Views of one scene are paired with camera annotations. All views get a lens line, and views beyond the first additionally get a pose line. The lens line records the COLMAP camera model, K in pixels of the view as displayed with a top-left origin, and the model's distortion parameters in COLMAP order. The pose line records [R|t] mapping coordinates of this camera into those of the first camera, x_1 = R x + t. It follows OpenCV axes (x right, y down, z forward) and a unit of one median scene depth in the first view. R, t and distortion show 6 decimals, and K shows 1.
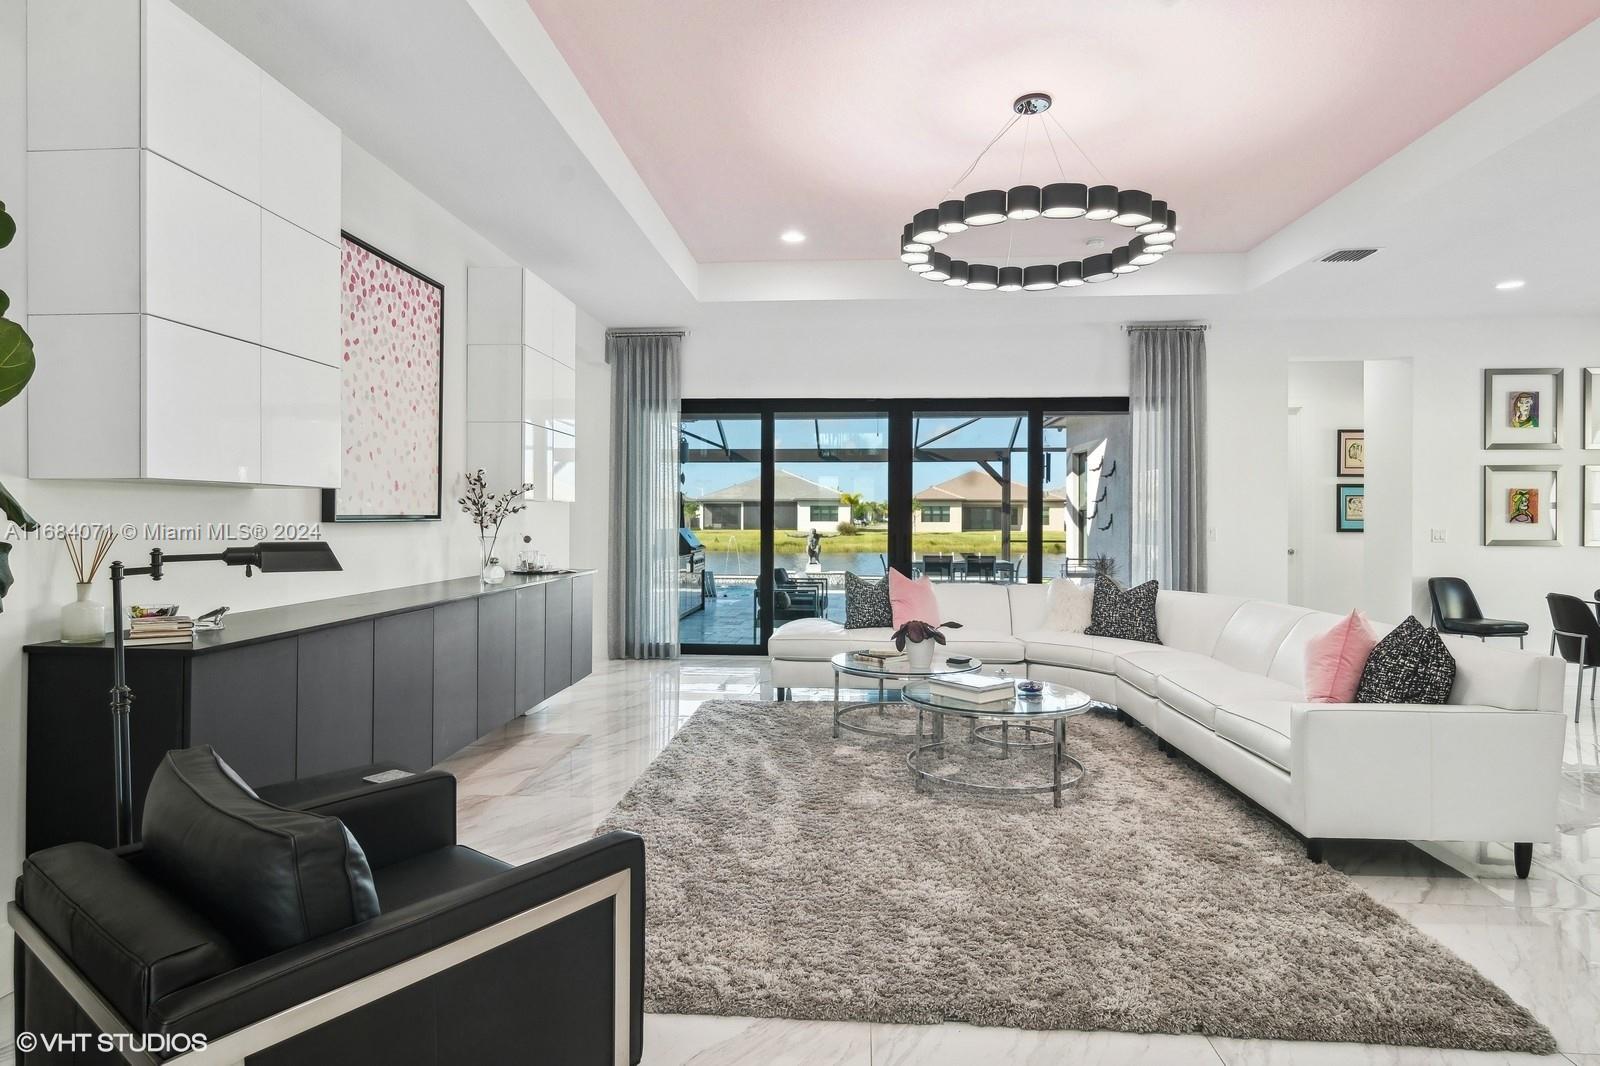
lens RADIAL K [[878.5, 0, 794.1], [0, 878.5, 521.0], [0, 0, 1]] dist [-0.000095, 0.000352]
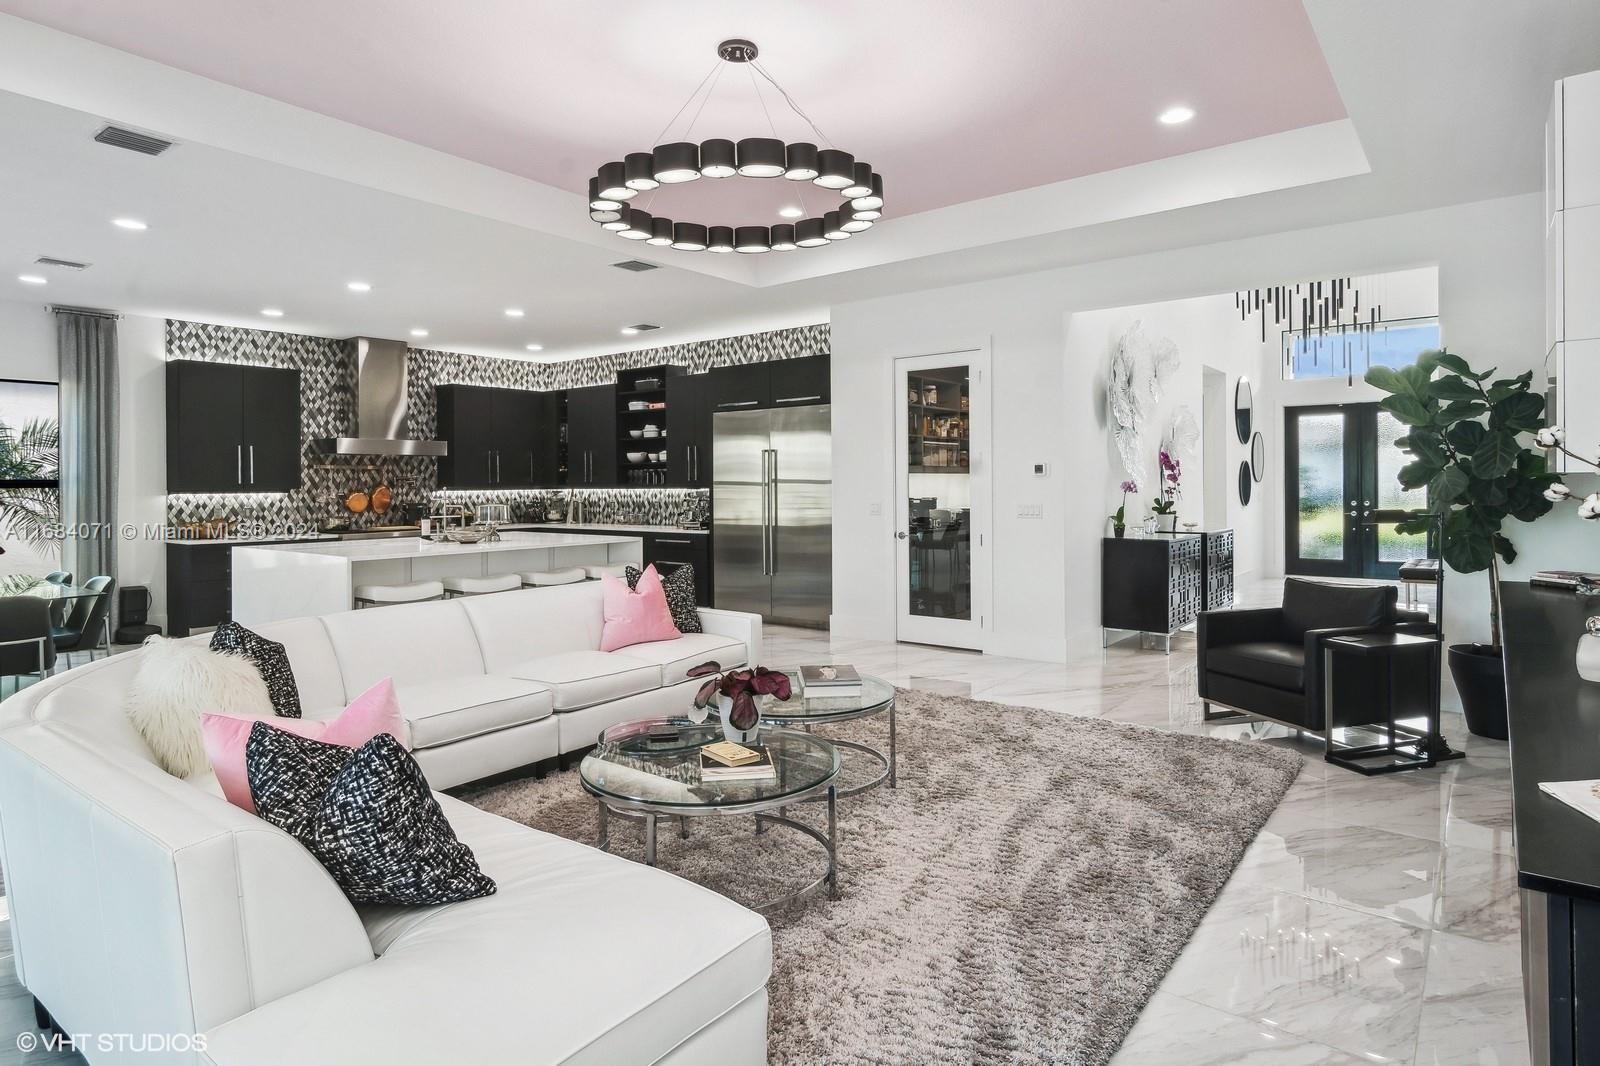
lens RADIAL K [[884.3, 0, 793.9], [0, 884.3, 481.6], [0, 0, 1]] dist [-0.001092, 0.001950]
pose [[-0.833397, 0.005870, 0.552644, -0.163539], [0.008744, 0.999958, 0.002565, -0.016708], [-0.552606, 0.006970, -0.833414, 0.993137]]
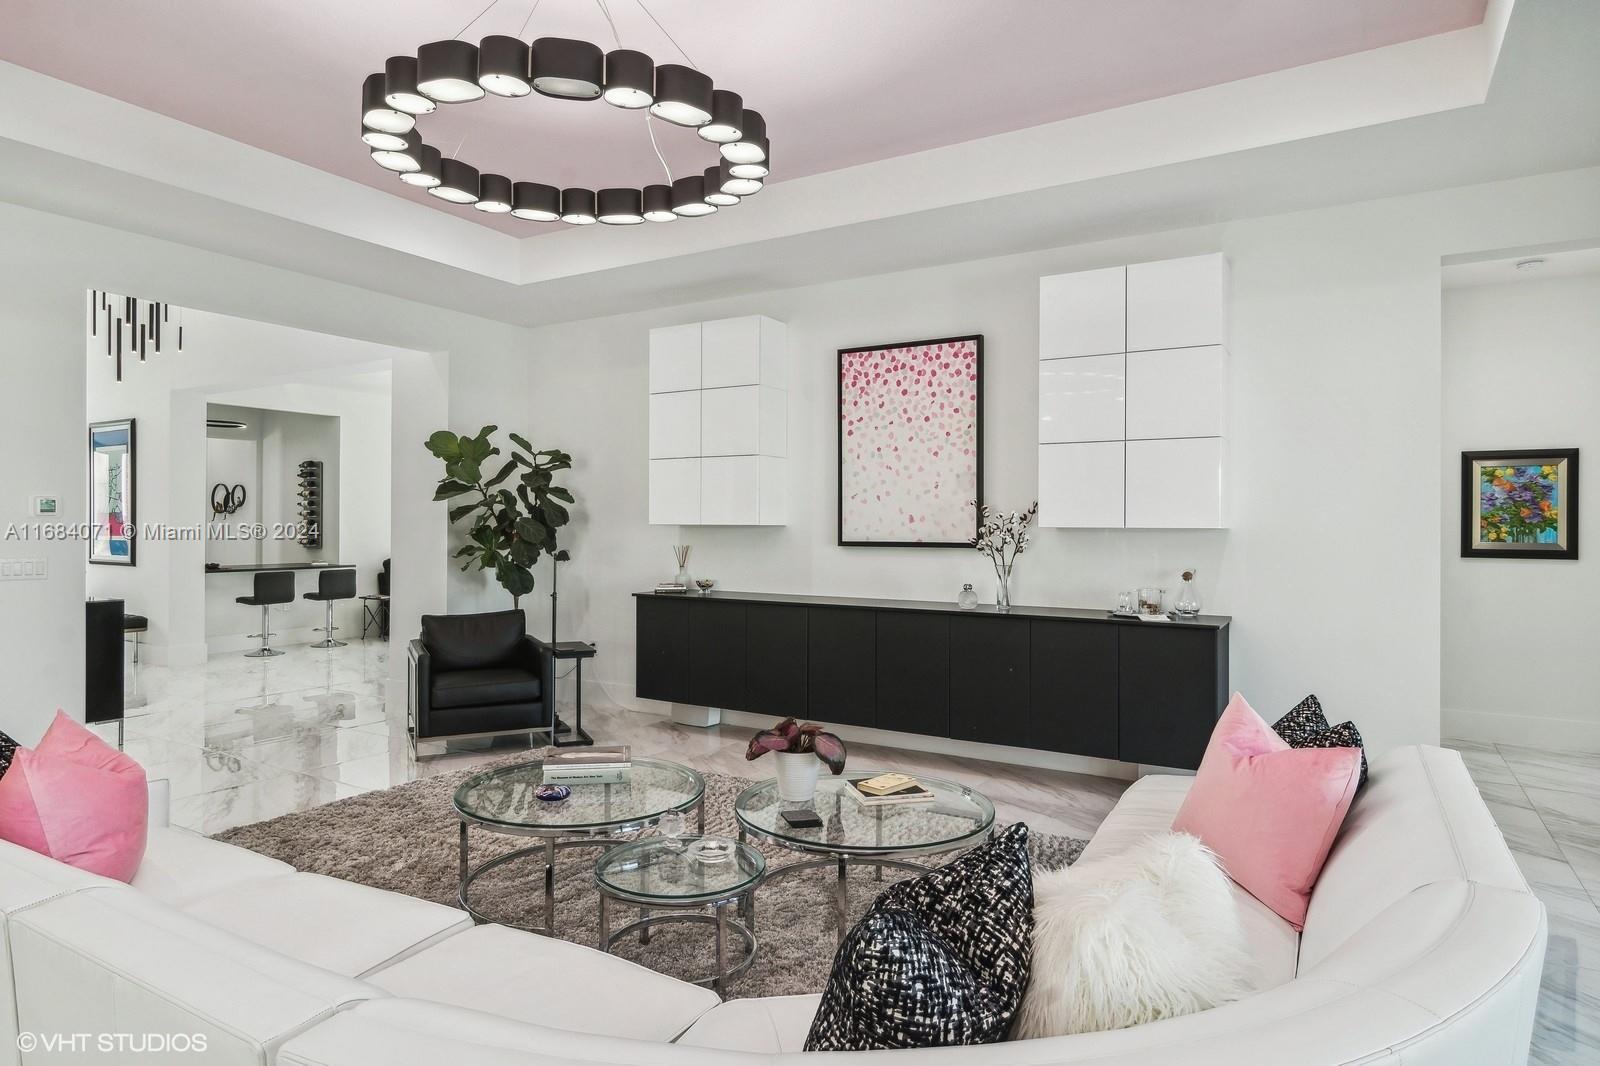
lens RADIAL K [[929.6, 0, 794.4], [0, 929.6, 526.7], [0, 0, 1]] dist [-0.004121, -0.000413]
pose [[-0.448444, -0.003149, -0.893805, 0.475808], [-0.010001, 0.999949, 0.001495, -0.016868], [0.893755, 0.009609, -0.448453, 0.839866]]
